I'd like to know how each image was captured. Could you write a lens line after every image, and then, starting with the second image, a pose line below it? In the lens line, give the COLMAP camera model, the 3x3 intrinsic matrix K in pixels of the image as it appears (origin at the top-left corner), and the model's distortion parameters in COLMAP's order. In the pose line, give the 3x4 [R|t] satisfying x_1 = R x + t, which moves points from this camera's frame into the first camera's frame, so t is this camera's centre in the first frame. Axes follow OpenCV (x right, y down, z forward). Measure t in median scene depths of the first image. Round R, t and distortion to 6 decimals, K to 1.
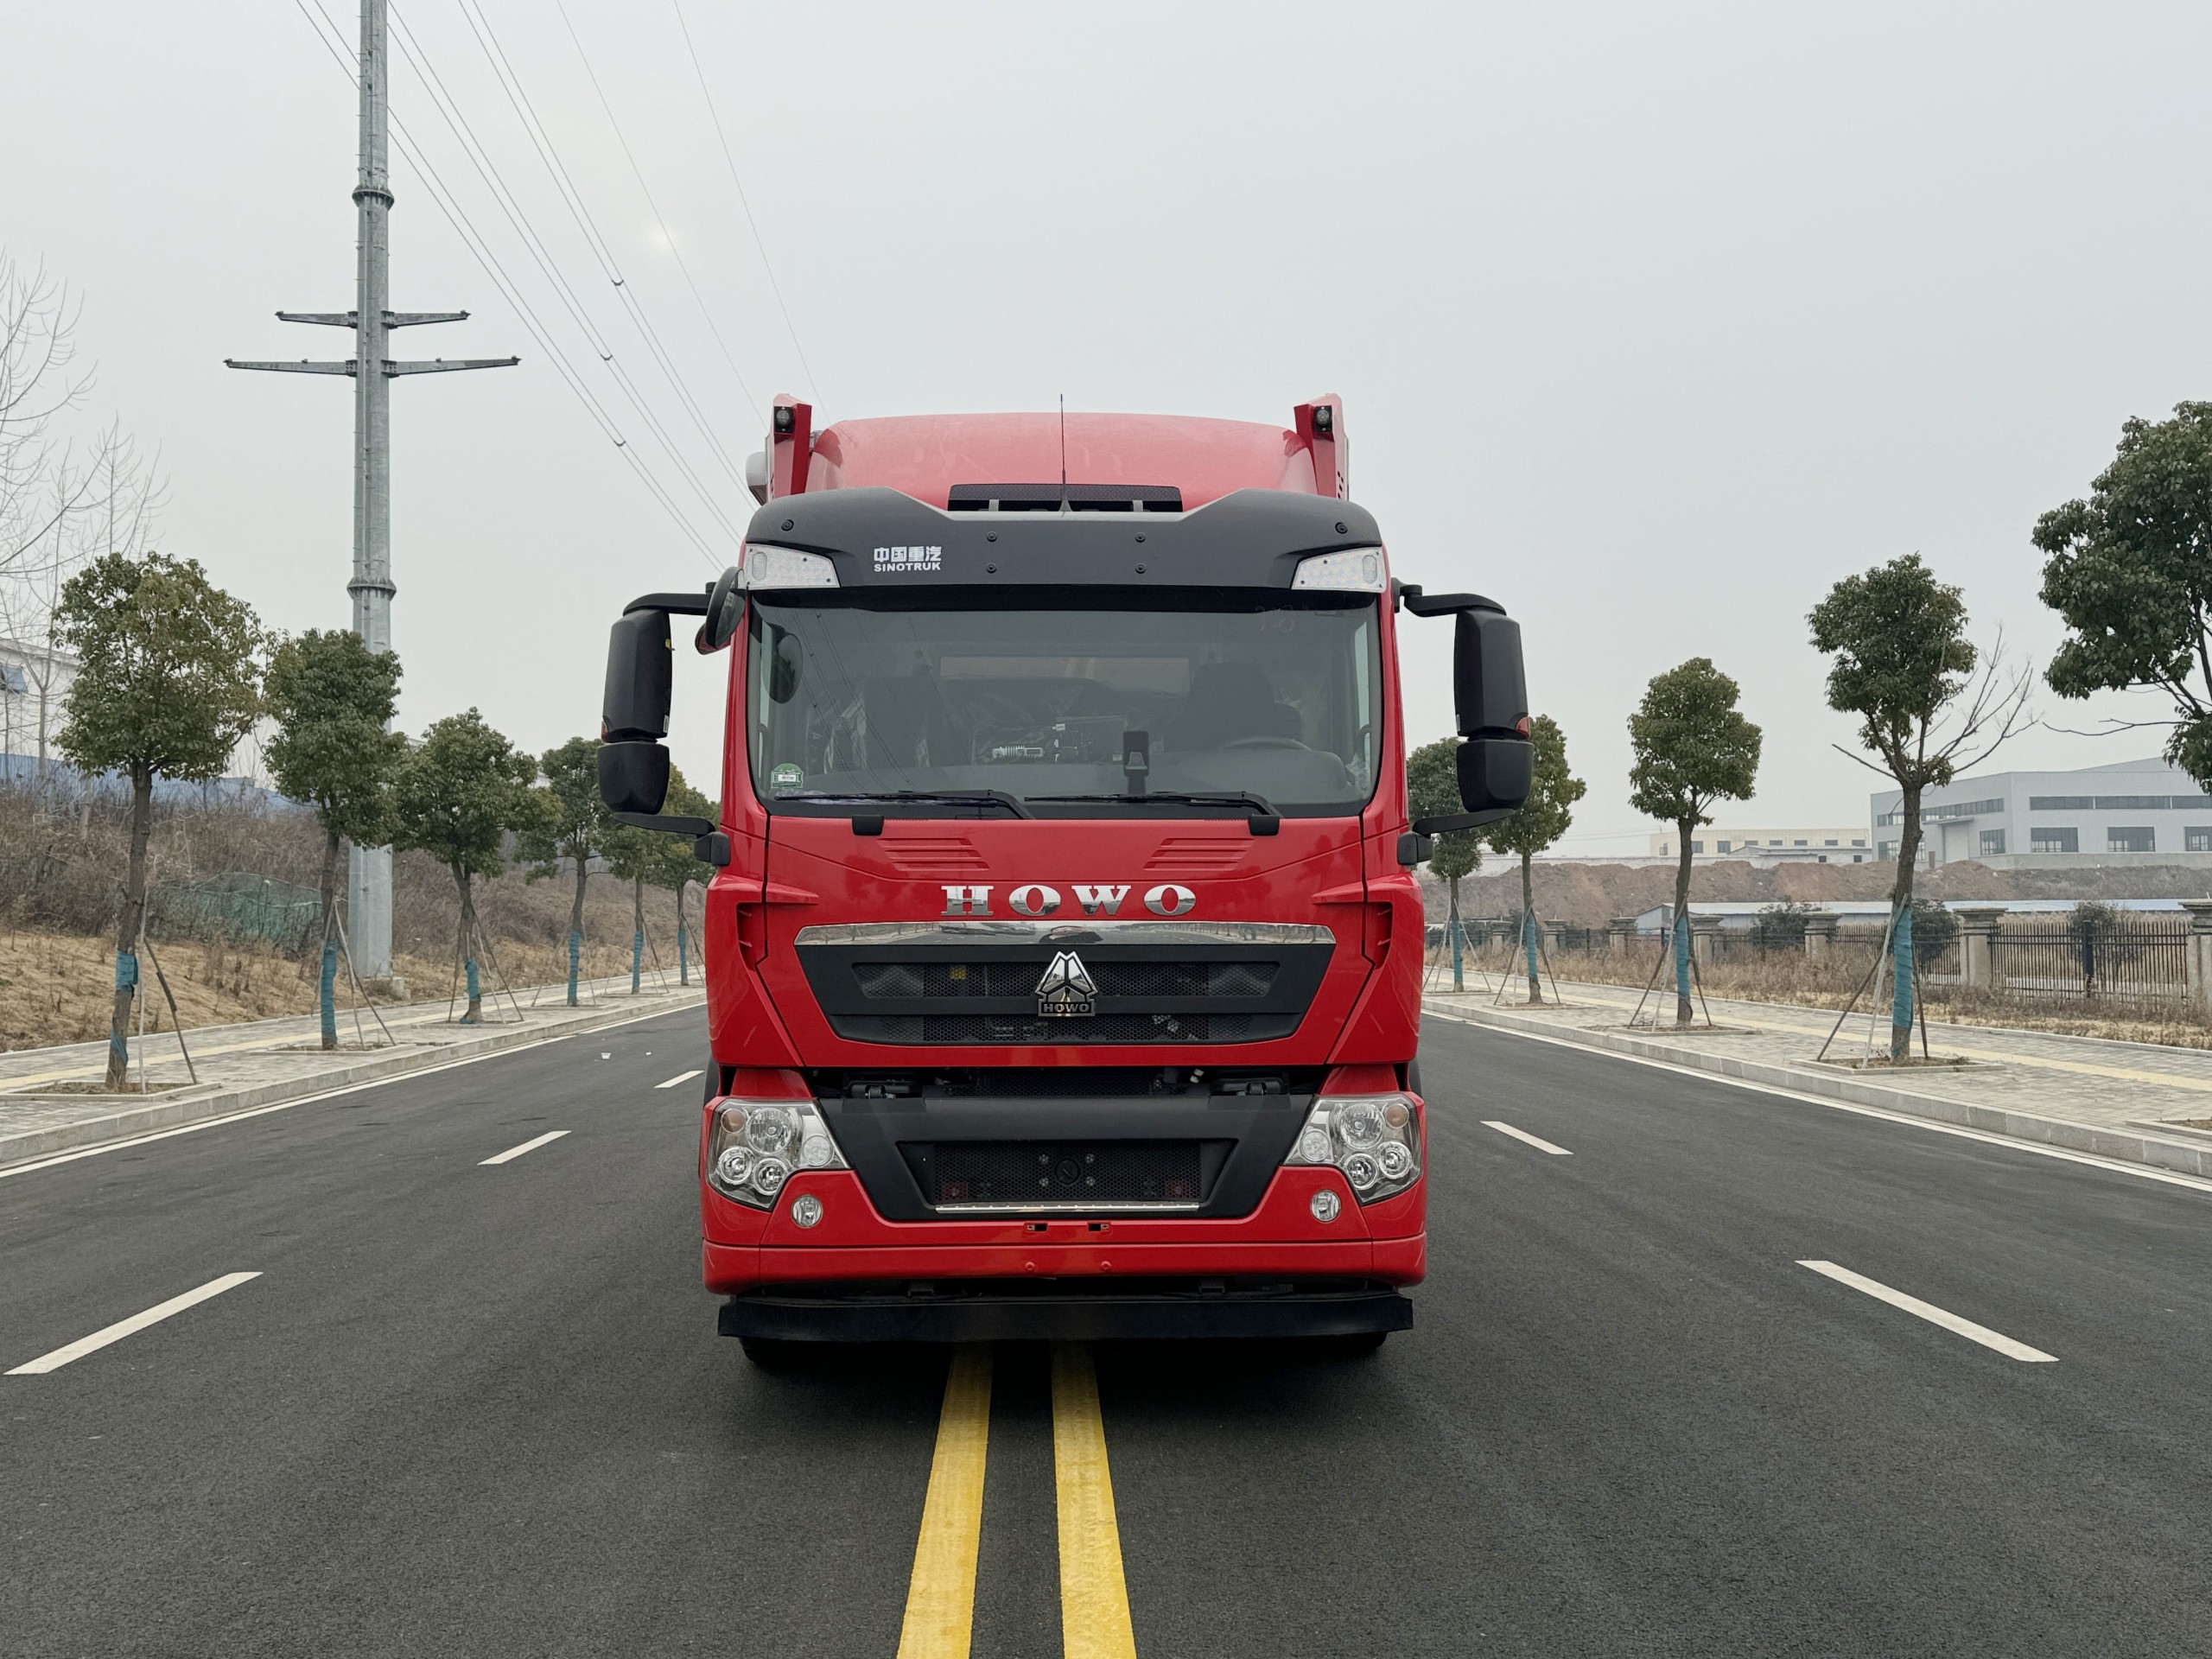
lens RADIAL K [[1967.9, 0, 1098.4], [0, 1967.9, 842.2], [0, 0, 1]] dist [0.045263, -0.001045]
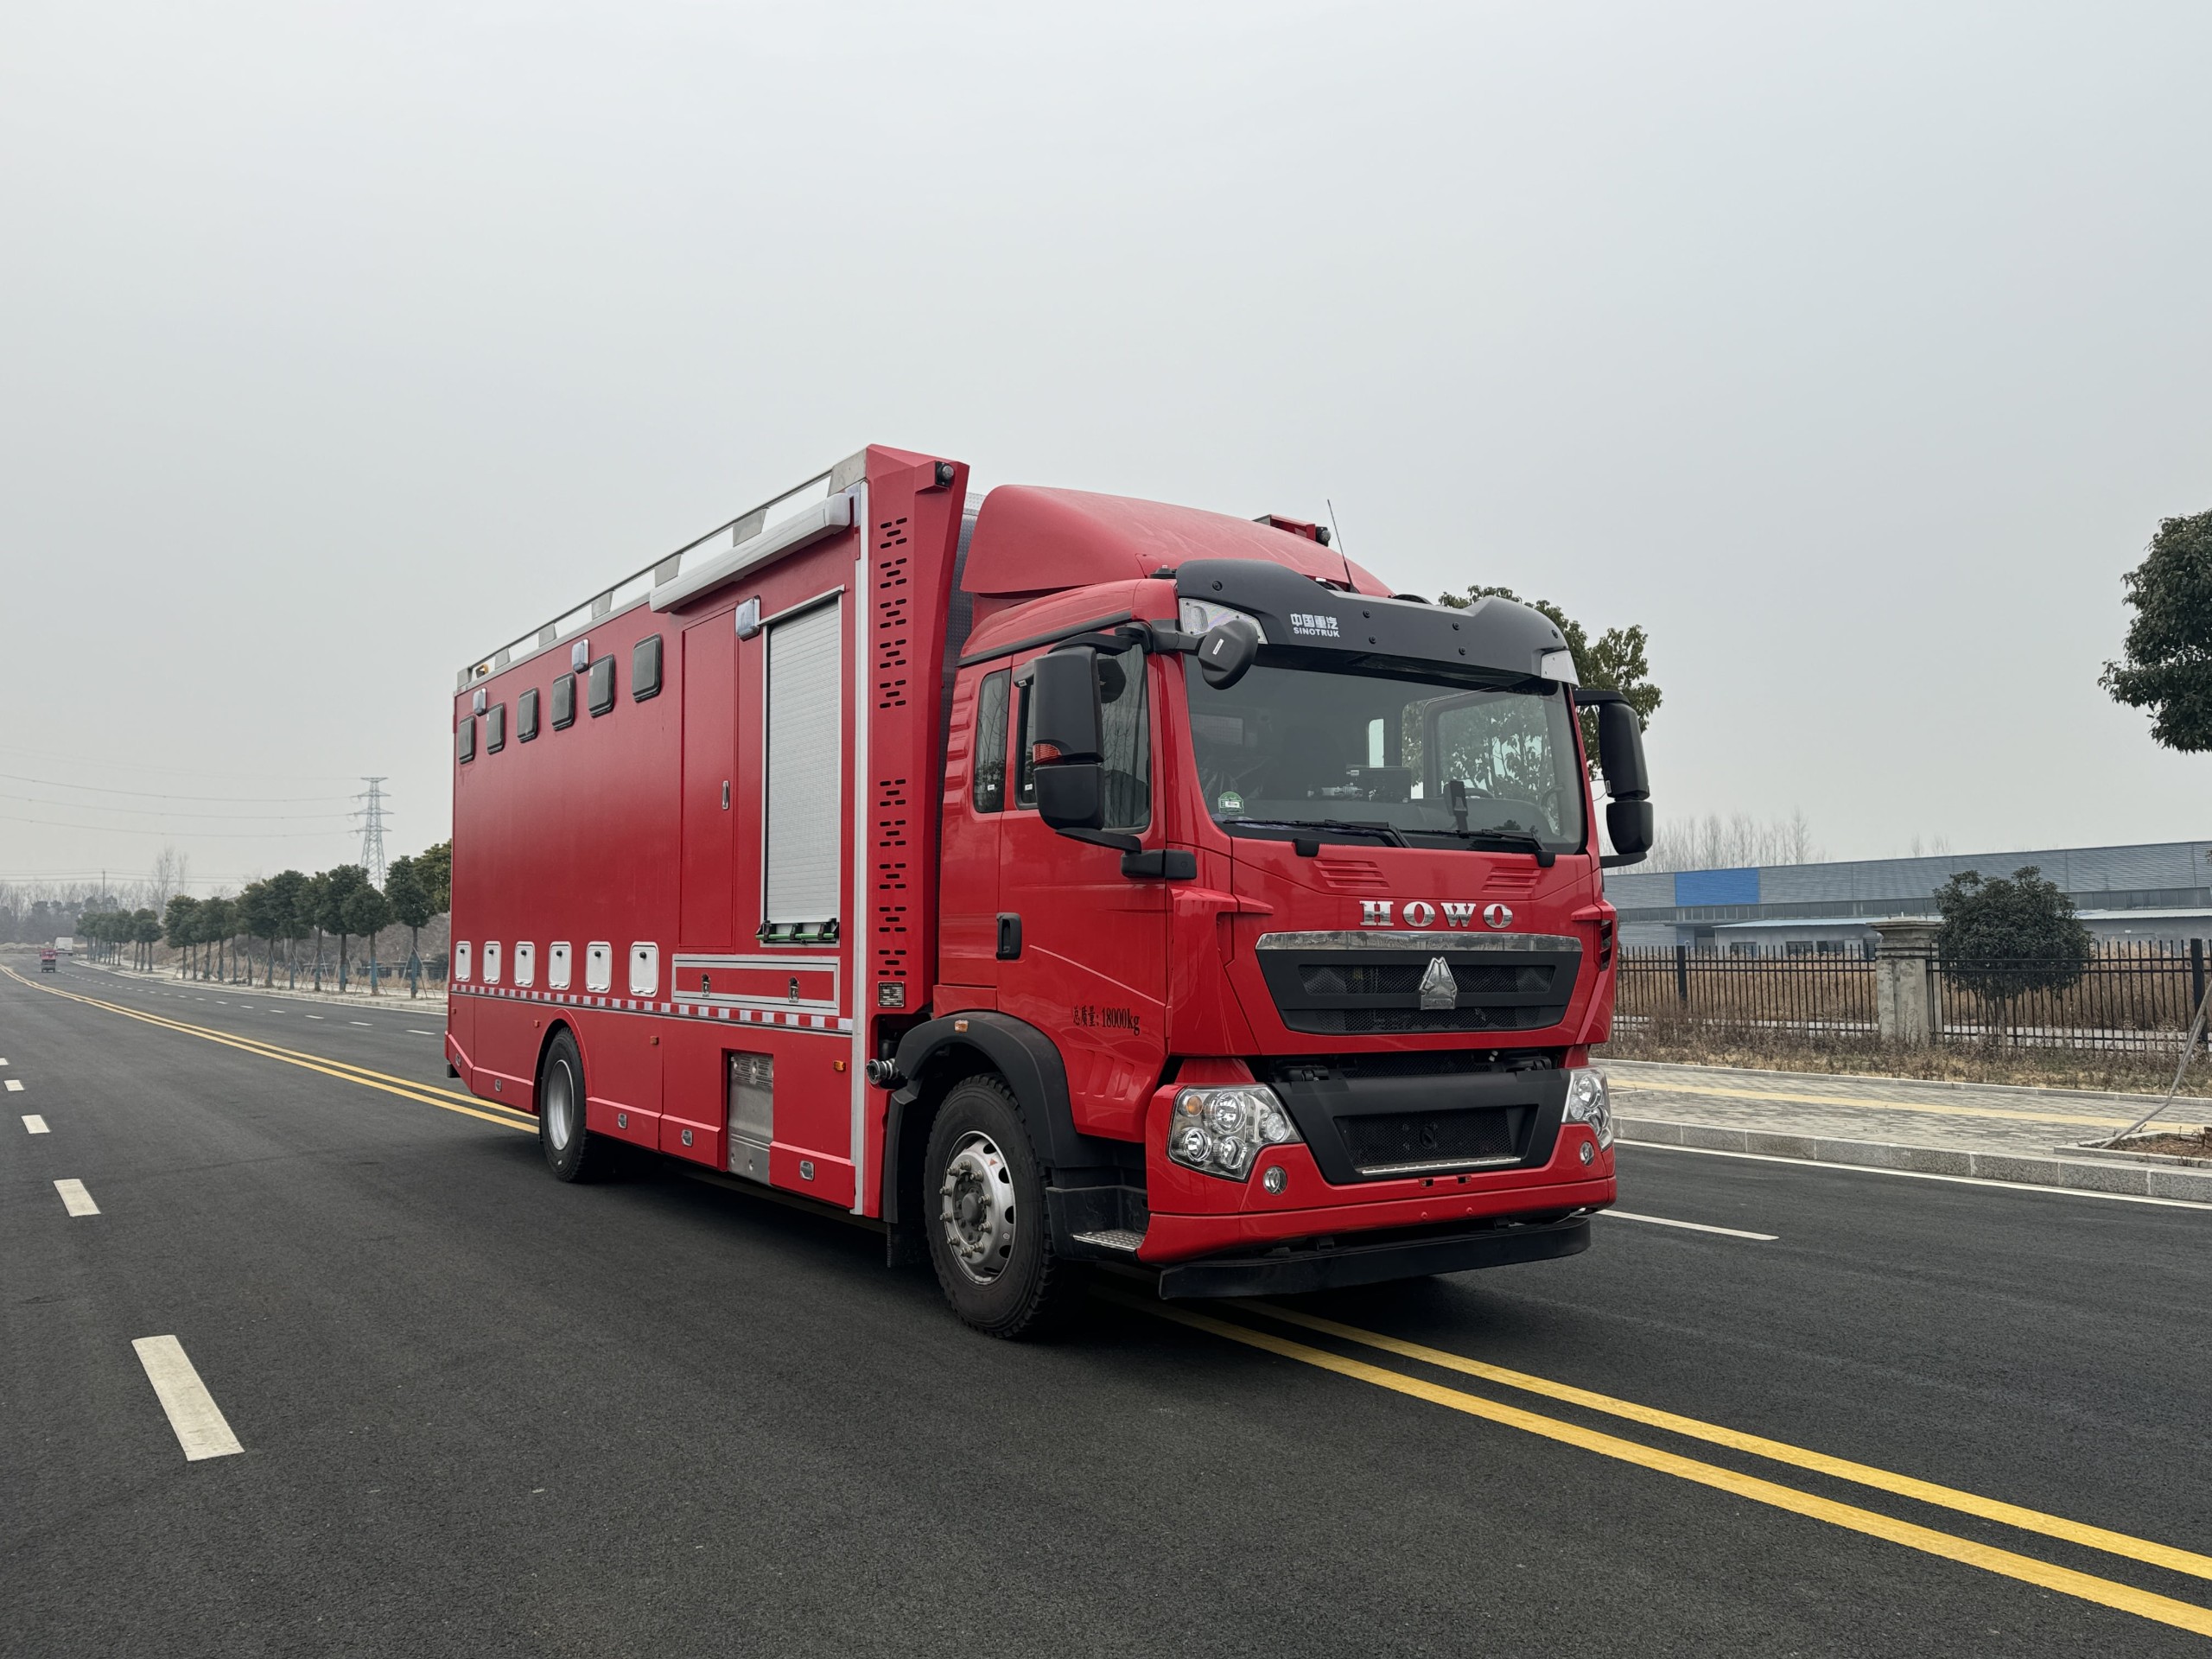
lens RADIAL K [[1696.3, 0, 1101.2], [0, 1696.3, 819.6], [0, 0, 1]] dist [0.004788, 0.001353]
pose [[0.870930, 0.044763, 0.489364, -0.545308], [-0.024272, 0.998546, -0.048143, 0.020057], [-0.490808, 0.030051, 0.870750, 0.134768]]
